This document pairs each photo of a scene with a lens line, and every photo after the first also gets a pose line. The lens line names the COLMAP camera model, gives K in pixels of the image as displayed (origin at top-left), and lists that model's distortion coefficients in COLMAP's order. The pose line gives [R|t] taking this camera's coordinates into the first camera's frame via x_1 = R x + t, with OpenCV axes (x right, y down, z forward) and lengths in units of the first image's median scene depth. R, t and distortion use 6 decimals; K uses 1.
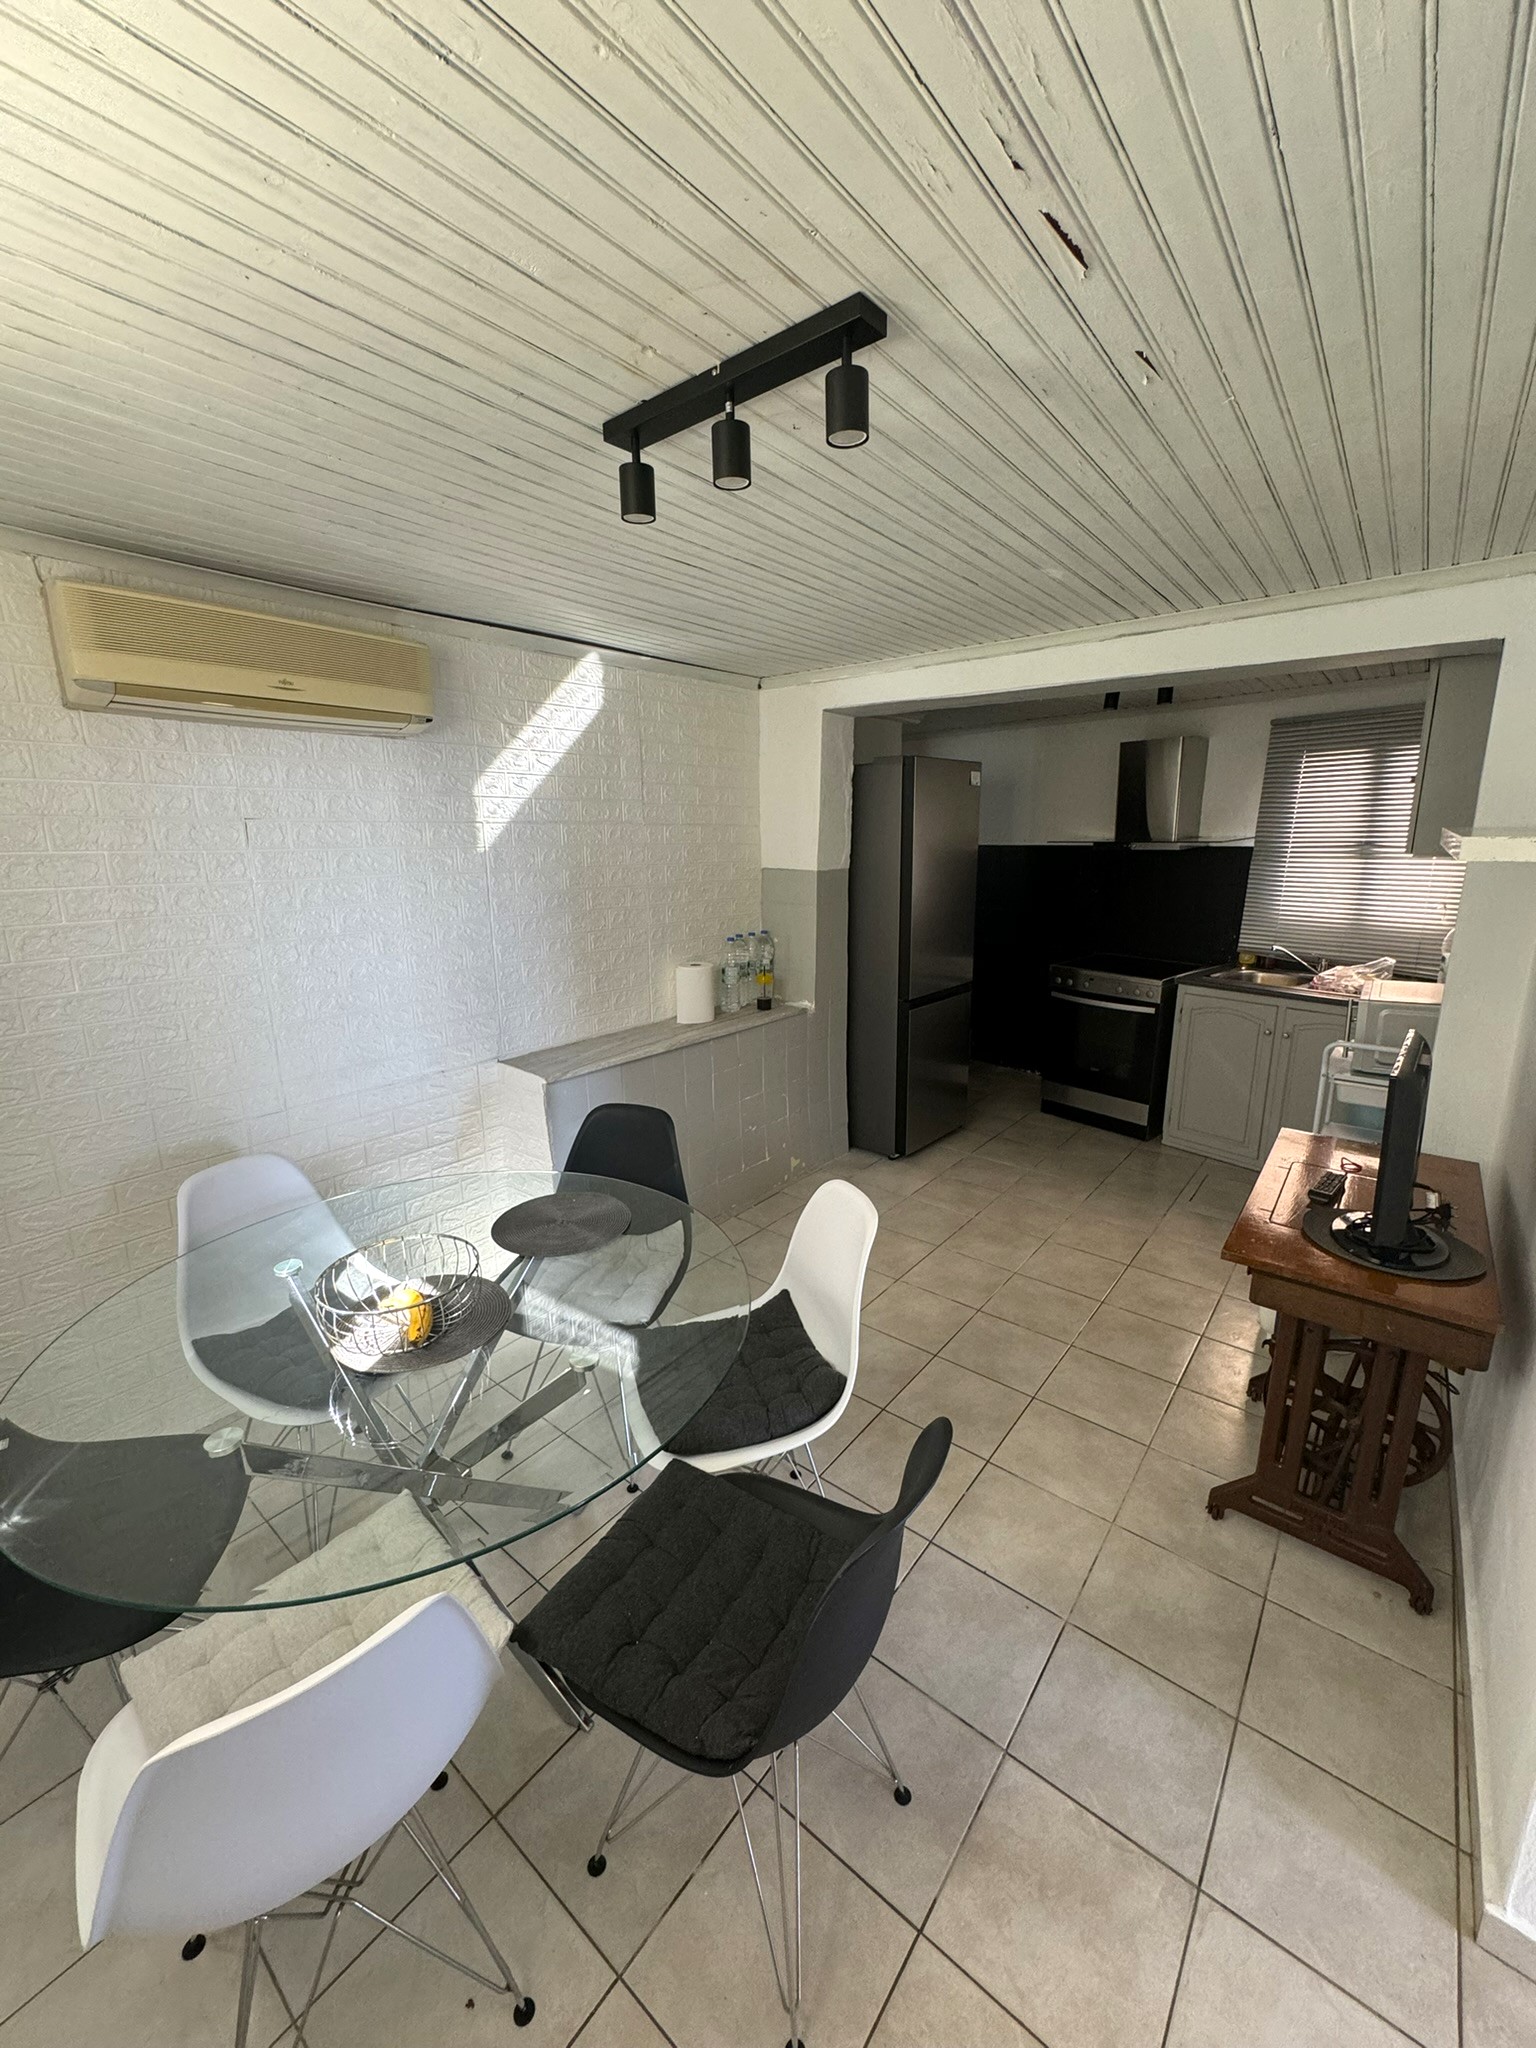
lens RADIAL K [[817.5, 0, 765.3], [0, 817.5, 1034.4], [0, 0, 1]] dist [-0.004024, 0.001046]
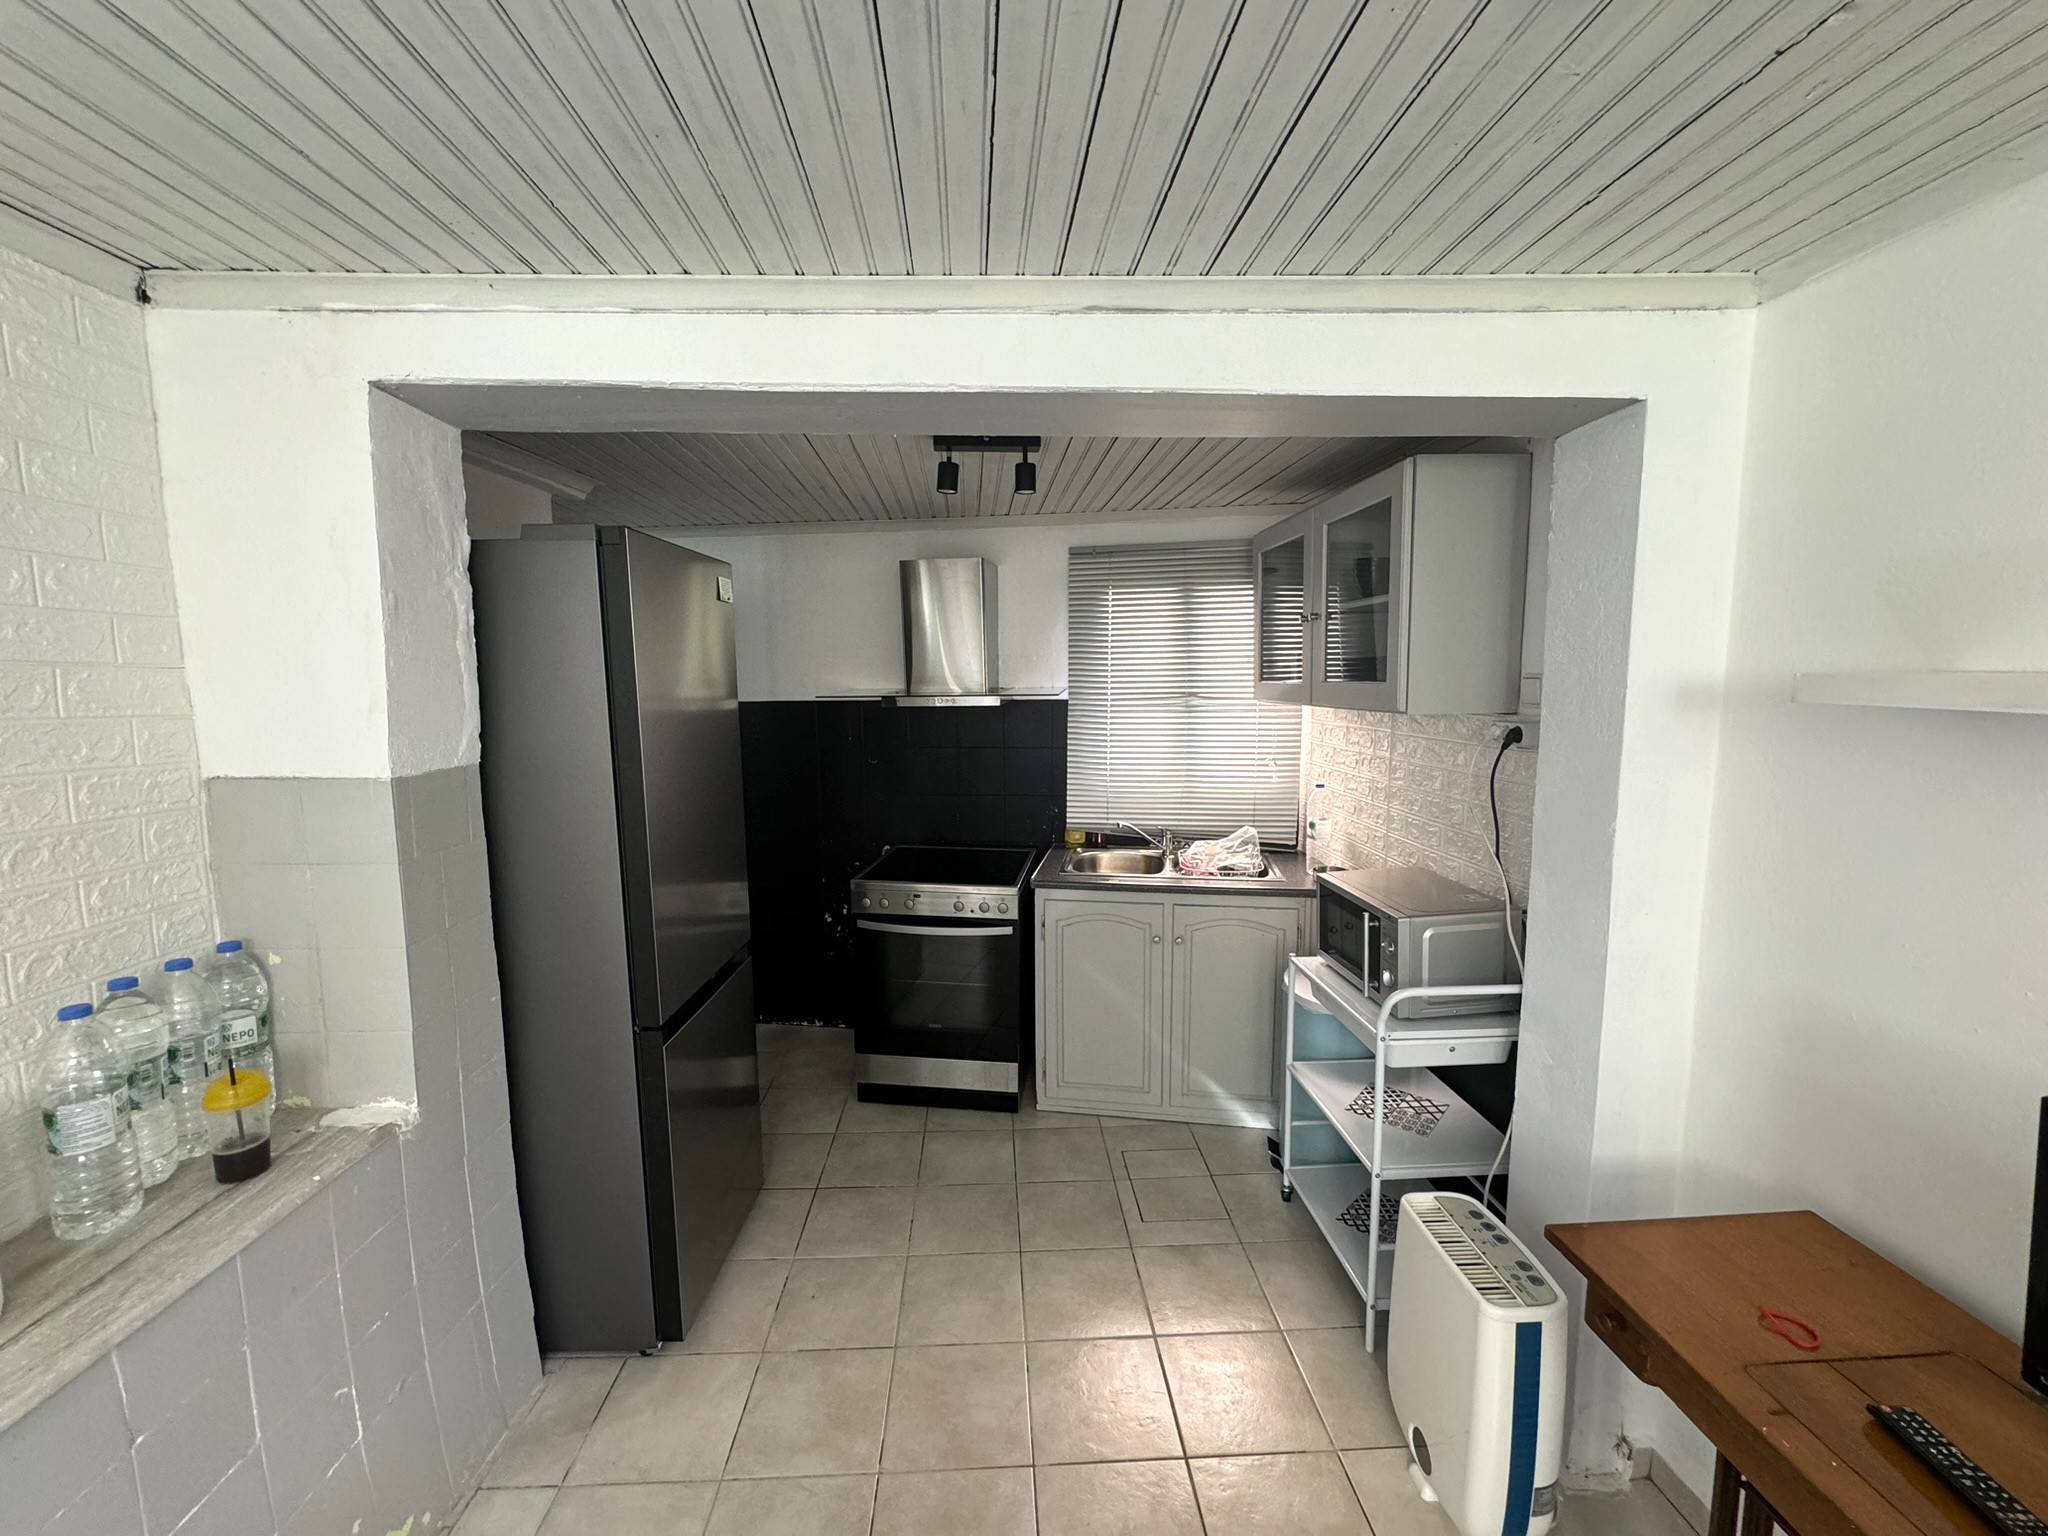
lens RADIAL K [[817.5, 0, 1020.1], [0, 817.5, 771.3], [0, 0, 1]] dist [-0.004024, 0.001046]
pose [[0.749171, -0.072553, 0.658391, 0.030027], [0.162180, 0.983820, -0.076127, -0.117689], [-0.642215, 0.163810, 0.748816, 0.481402]]
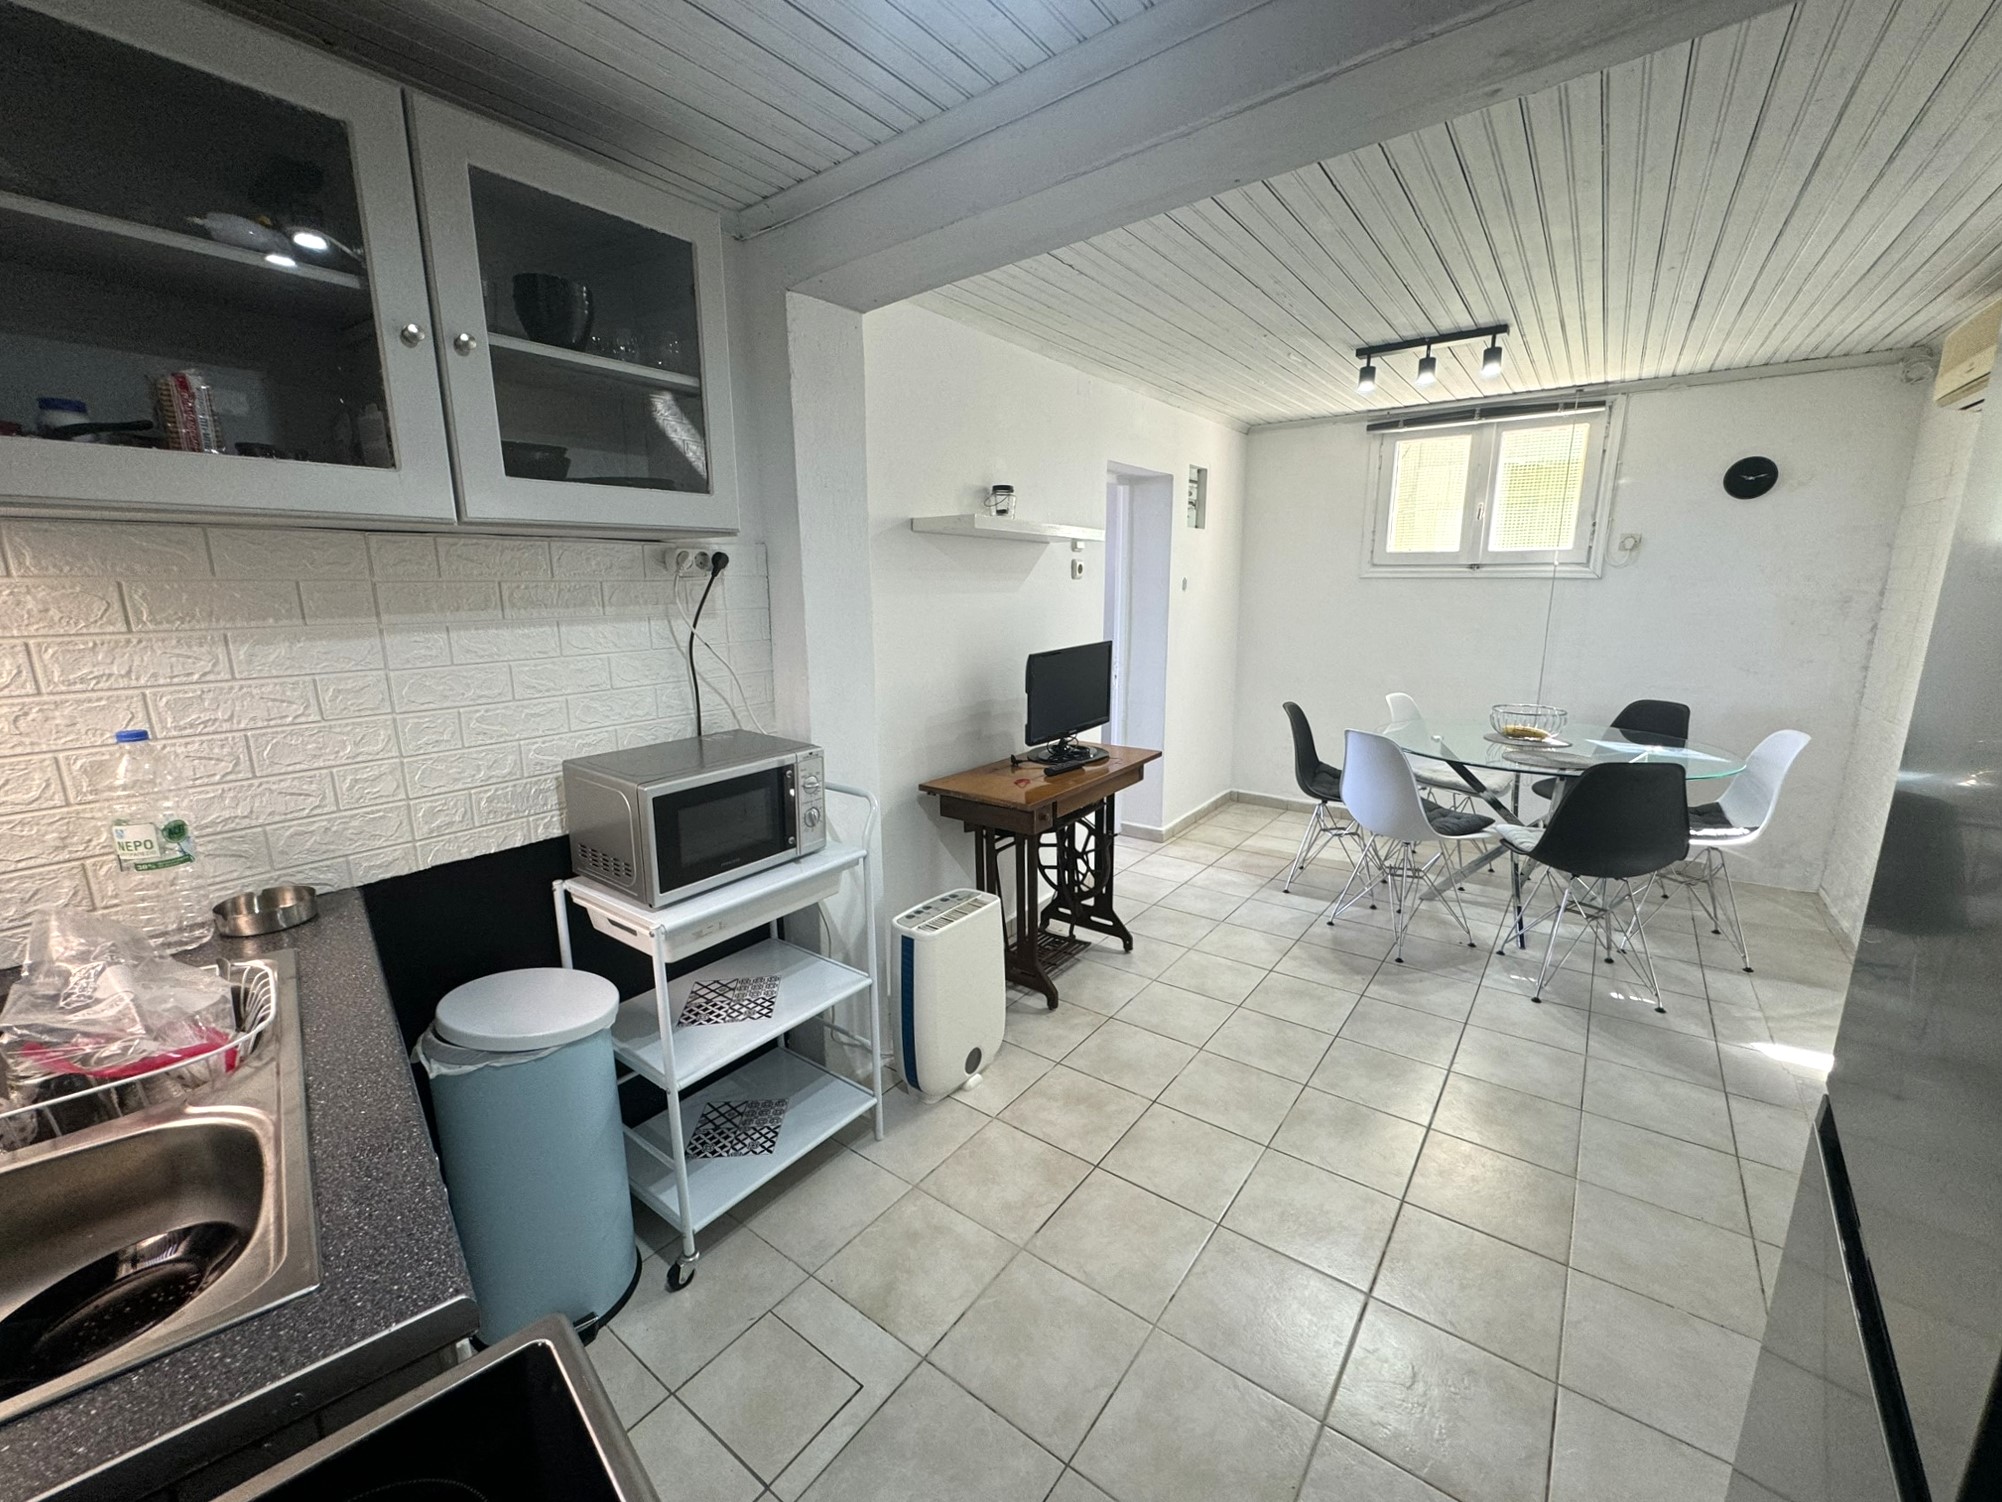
lens RADIAL K [[799.2, 0, 994.1], [0, 799.2, 751.1], [0, 0, 1]] dist [-0.004024, 0.001046]
pose [[-0.999658, 0.019003, -0.017990, 0.431795], [0.008985, 0.894957, 0.446062, -0.242109], [0.024576, 0.445747, -0.894821, 1.157648]]
